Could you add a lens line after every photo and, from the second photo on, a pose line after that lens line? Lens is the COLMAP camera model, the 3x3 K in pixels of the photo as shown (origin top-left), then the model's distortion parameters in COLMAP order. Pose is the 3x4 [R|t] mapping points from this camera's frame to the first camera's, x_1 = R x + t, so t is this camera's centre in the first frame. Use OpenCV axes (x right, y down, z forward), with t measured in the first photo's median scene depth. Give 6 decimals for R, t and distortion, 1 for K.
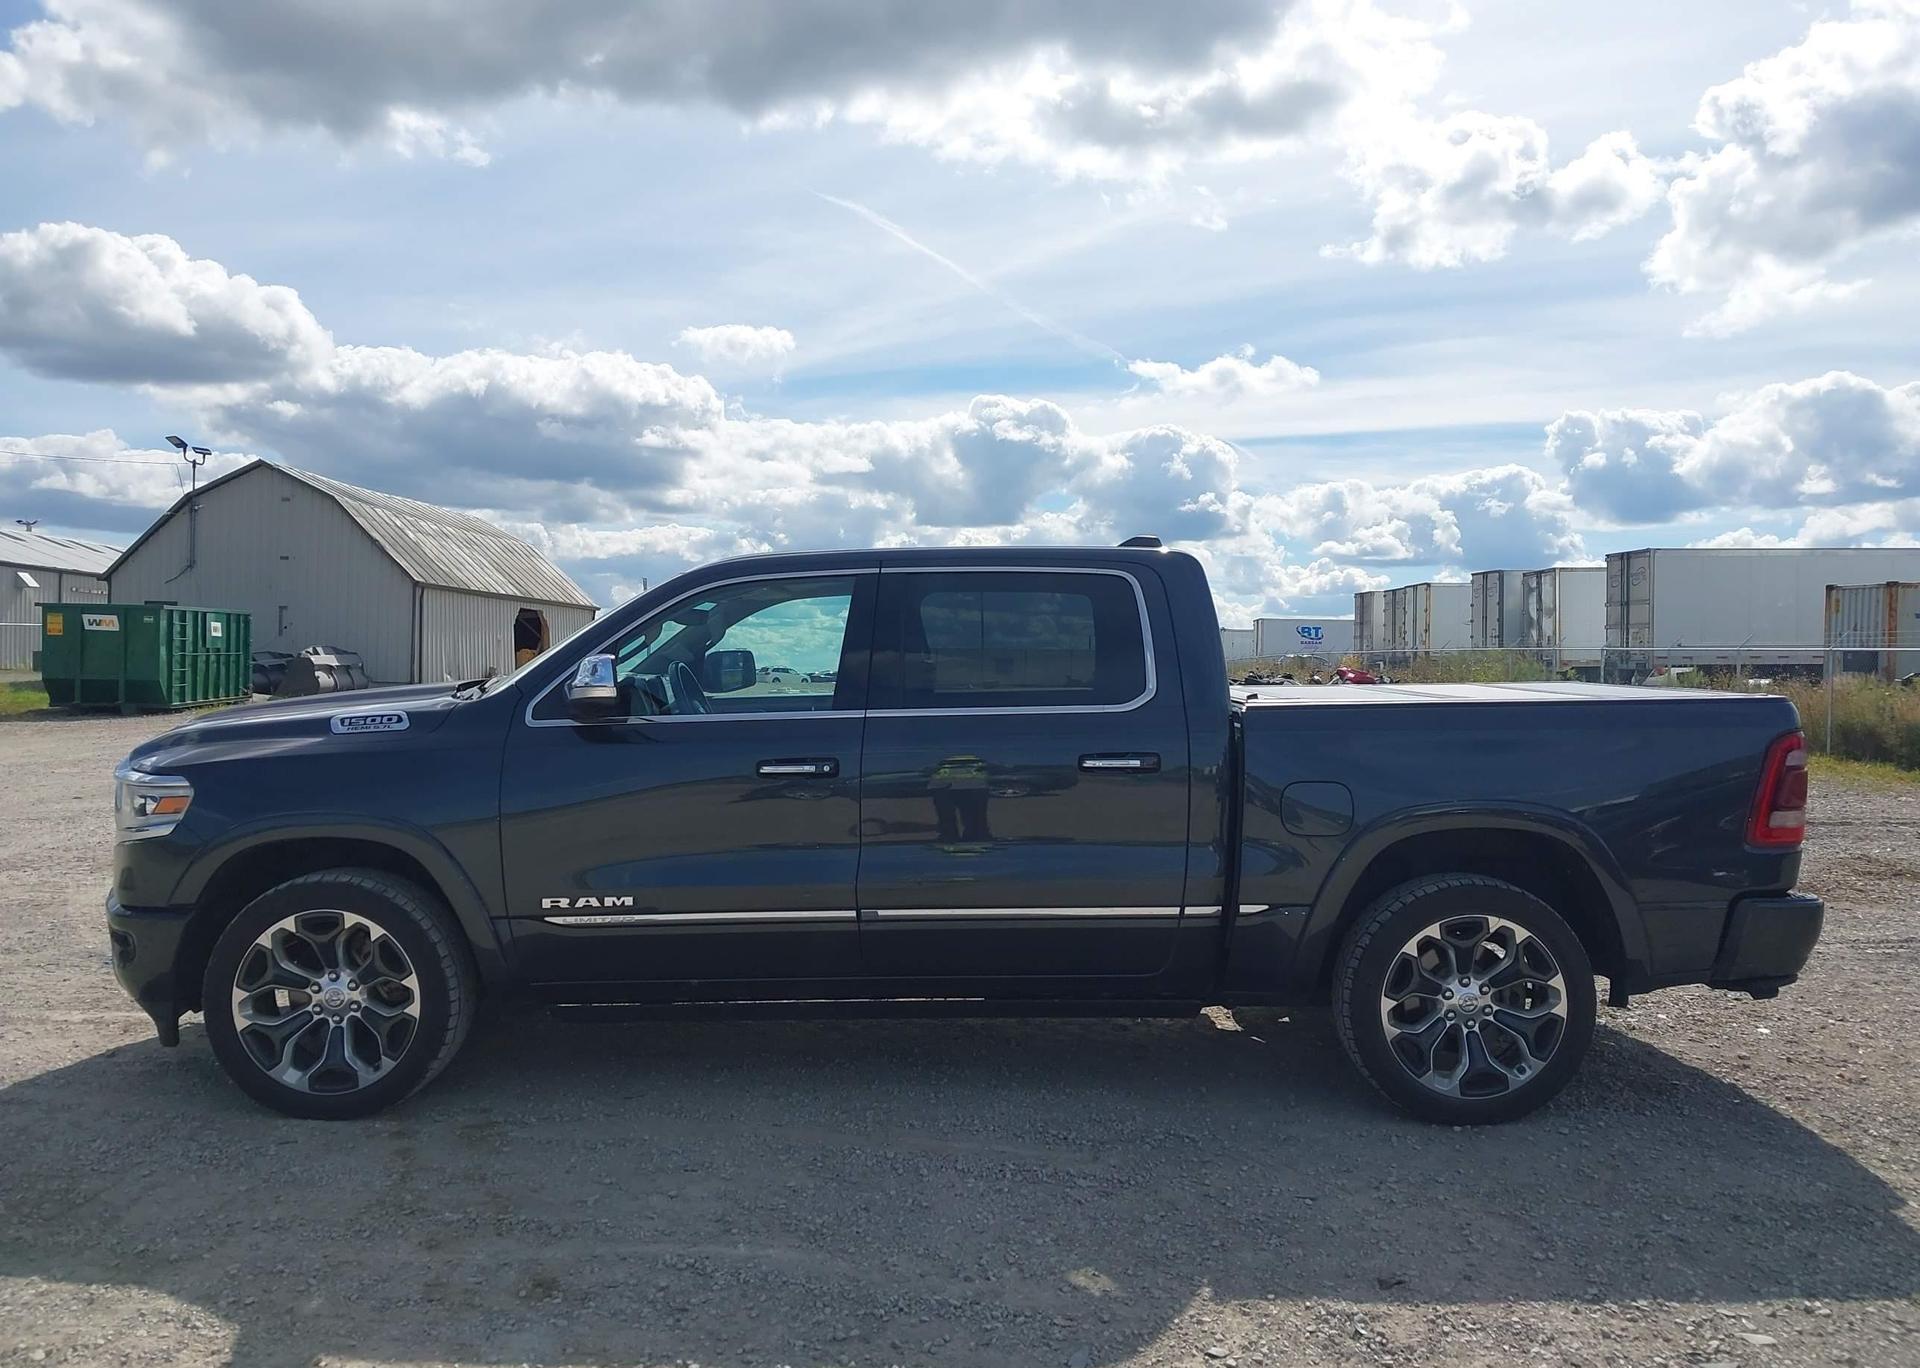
lens RADIAL K [[1539.4, 0, 985.1], [0, 1539.4, 695.7], [0, 0, 1]] dist [0.032123, -0.040152]
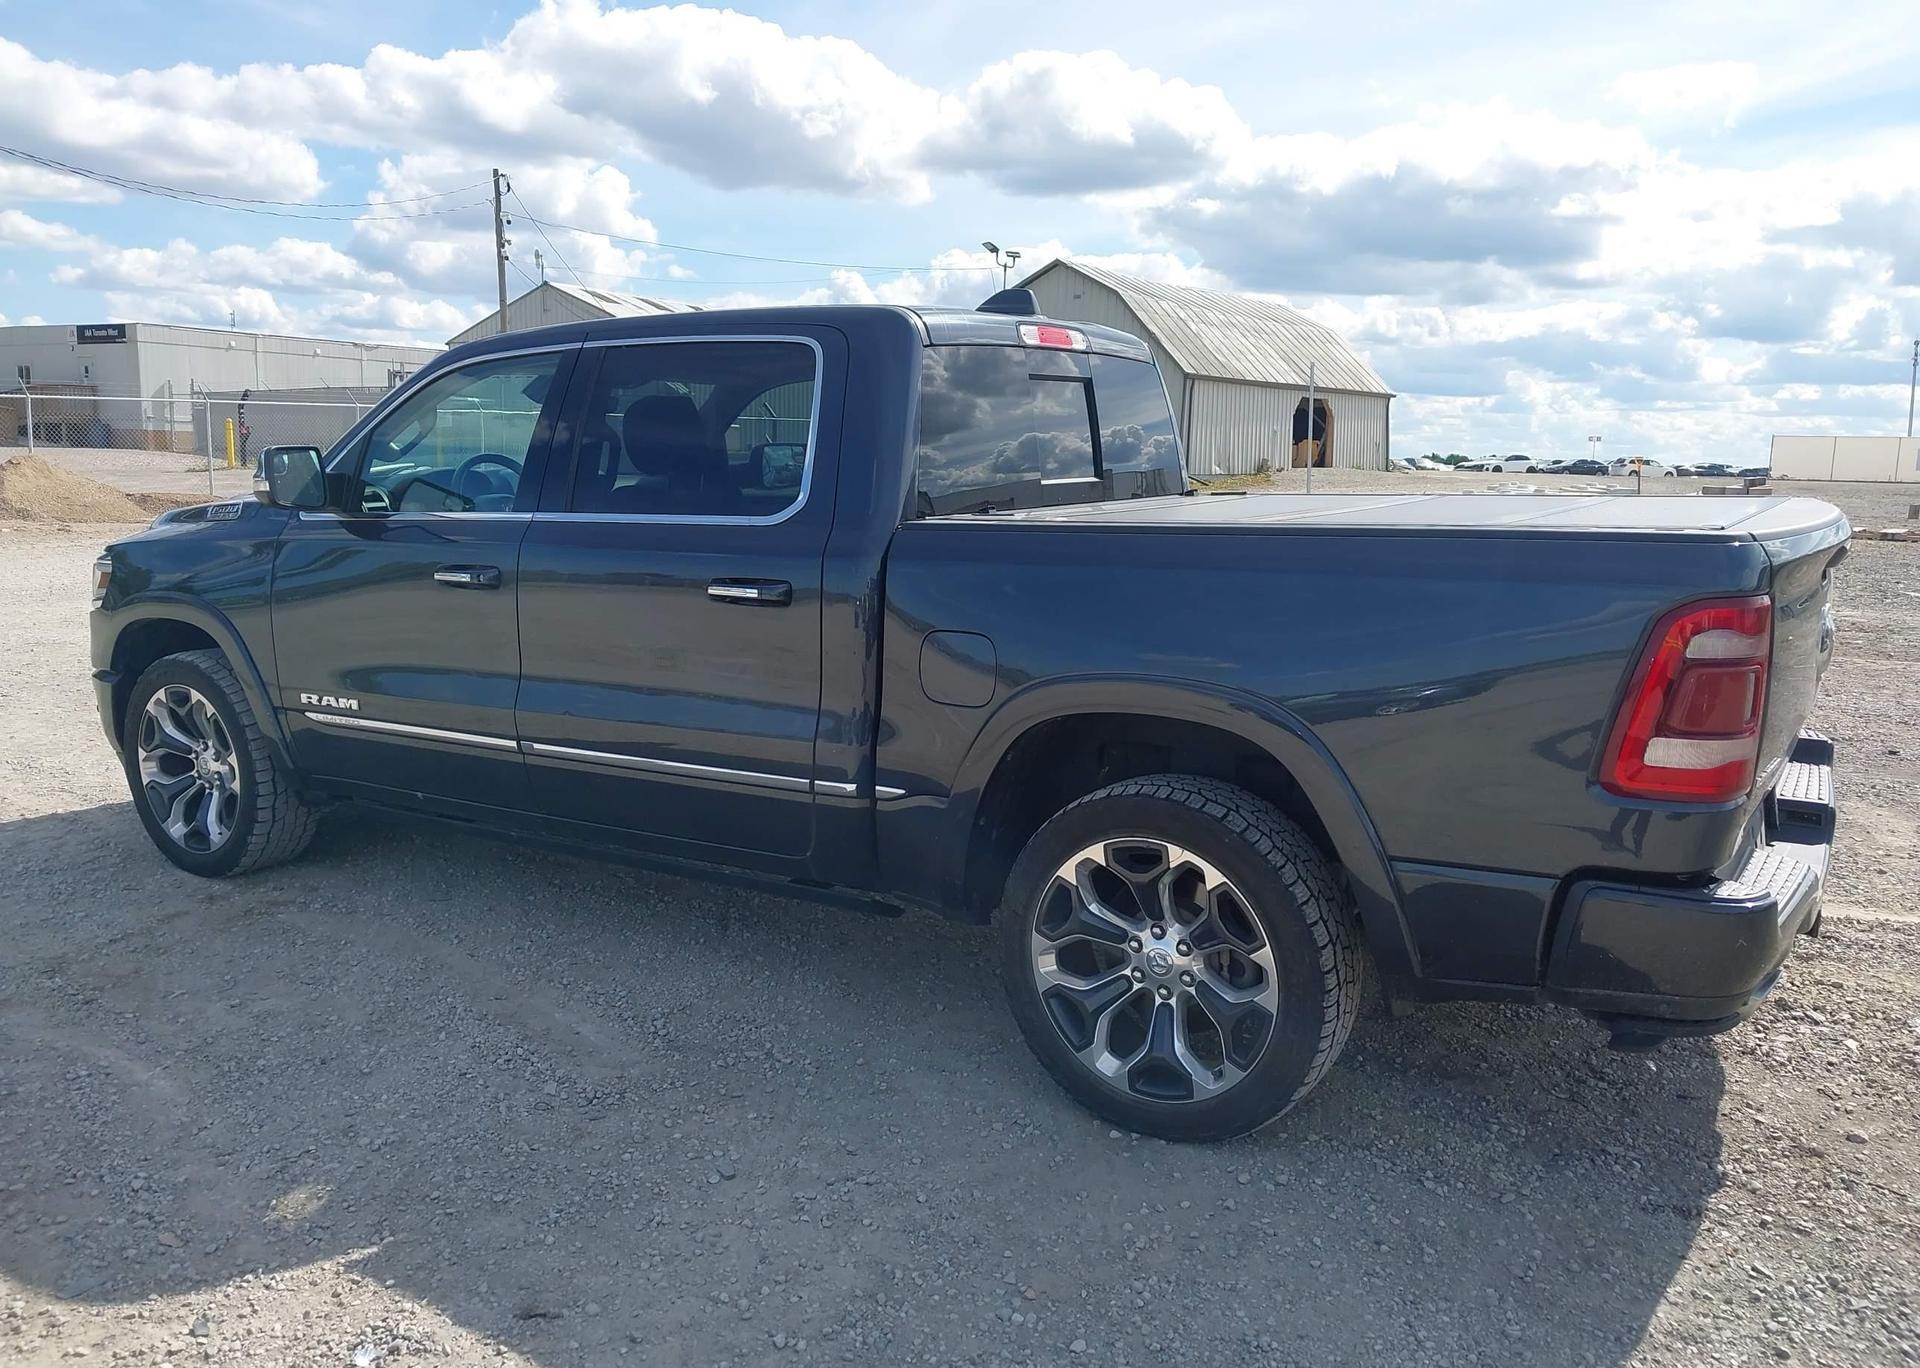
lens RADIAL K [[1539.4, 0, 985.1], [0, 1539.4, 695.7], [0, 0, 1]] dist [0.032123, -0.040152]
pose [[0.832594, 0.089364, -0.546626, 0.091029], [-0.015210, 0.990215, 0.138717, -0.001909], [0.553674, -0.107181, 0.825807, 0.060104]]
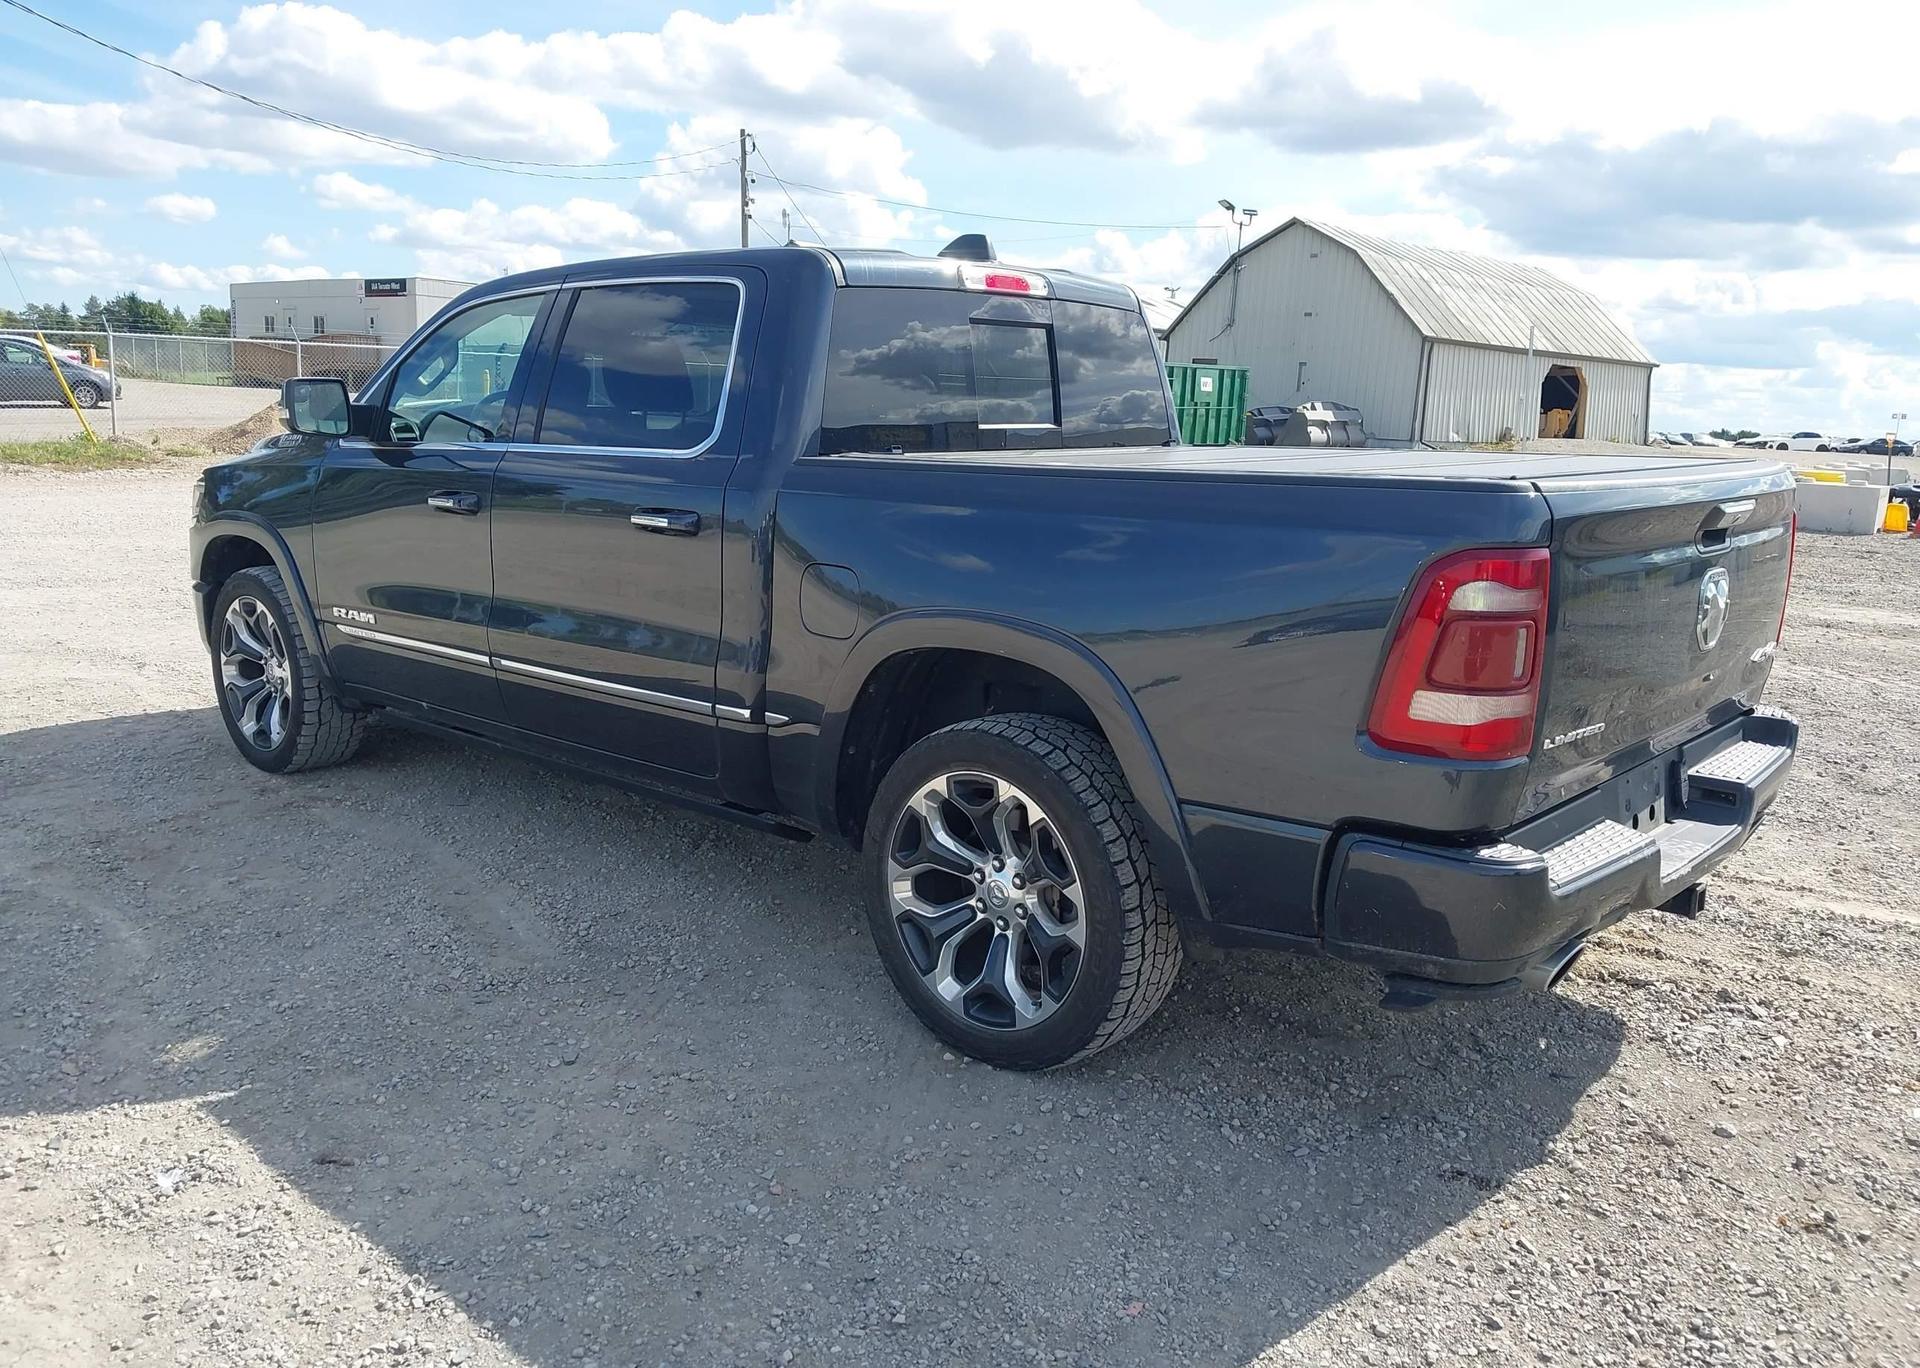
lens RADIAL K [[1539.4, 0, 985.1], [0, 1539.4, 695.7], [0, 0, 1]] dist [0.032123, -0.040152]
pose [[0.729362, 0.141768, -0.669278, 0.113540], [-0.039092, 0.985332, 0.166113, -0.000984], [0.683010, -0.094993, 0.724205, 0.074121]]
